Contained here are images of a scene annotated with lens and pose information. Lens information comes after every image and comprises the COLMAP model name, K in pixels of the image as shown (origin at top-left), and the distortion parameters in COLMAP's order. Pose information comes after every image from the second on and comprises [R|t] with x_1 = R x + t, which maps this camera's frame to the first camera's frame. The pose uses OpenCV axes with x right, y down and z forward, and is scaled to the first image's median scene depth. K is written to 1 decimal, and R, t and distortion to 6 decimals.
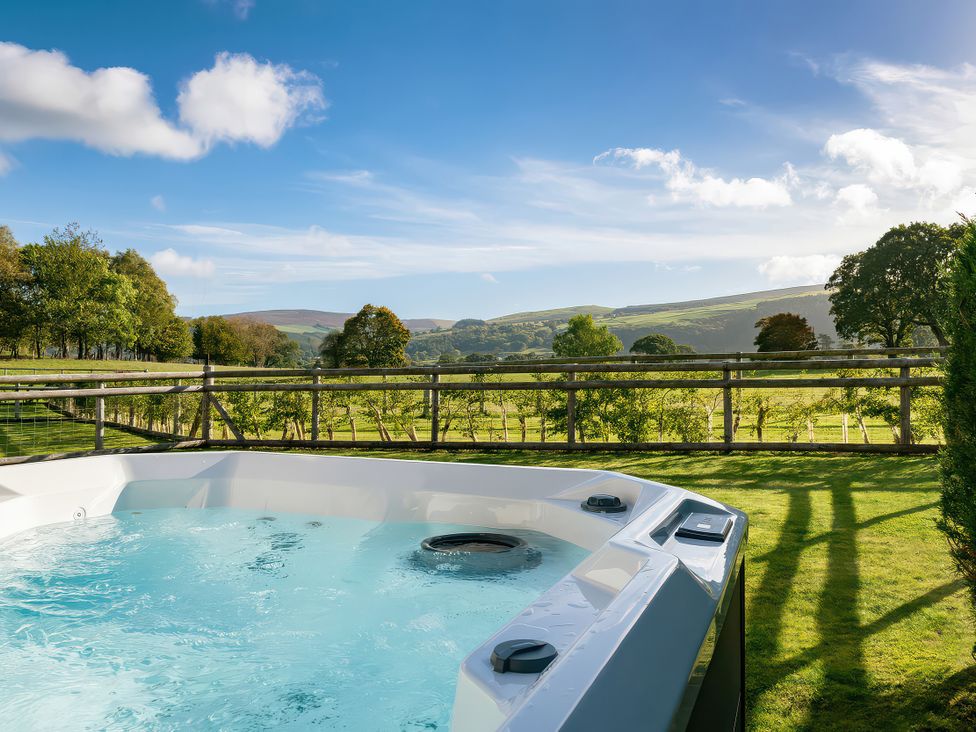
lens RADIAL K [[815.7, 0, 488.0], [0, 815.7, 366.0], [0, 0, 1]] dist [-0.012392, -0.016316]
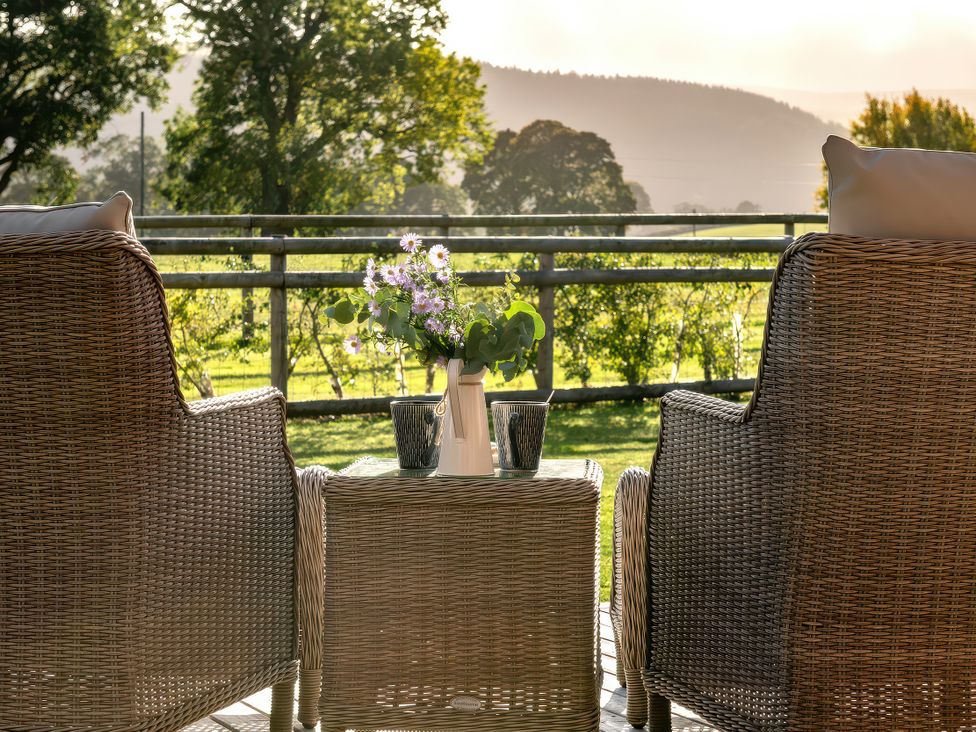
lens RADIAL K [[2229.4, 0, 444.7], [0, 2229.4, 366.0], [0, 0, 1]] dist [-0.019972, 5.312018]
pose [[0.689342, -0.030251, 0.723804, -0.809657], [-0.011950, 0.998517, 0.053114, 0.004776], [-0.724337, -0.045263, 0.687958, 0.068118]]
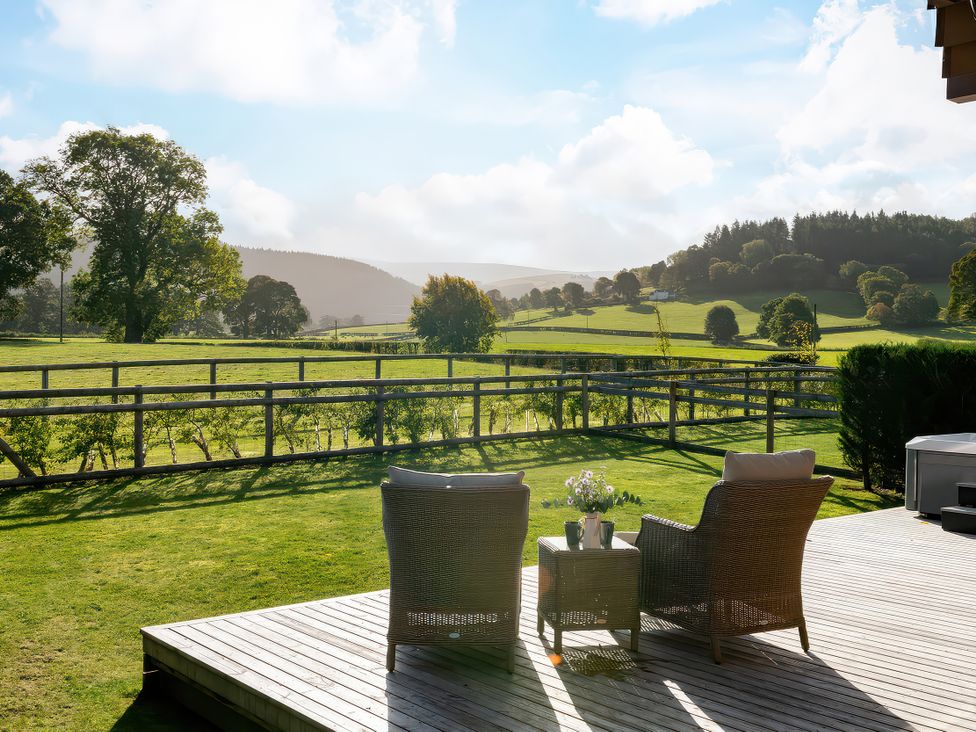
lens RADIAL K [[1104.0, 0, 488.0], [0, 1104.0, 366.0], [0, 0, 1]] dist [0.009320, -0.009541]
pose [[0.484287, -0.010019, 0.874852, -1.018451], [-0.020523, 0.999529, 0.022807, -0.050645], [-0.874668, -0.029000, 0.483853, 0.088188]]
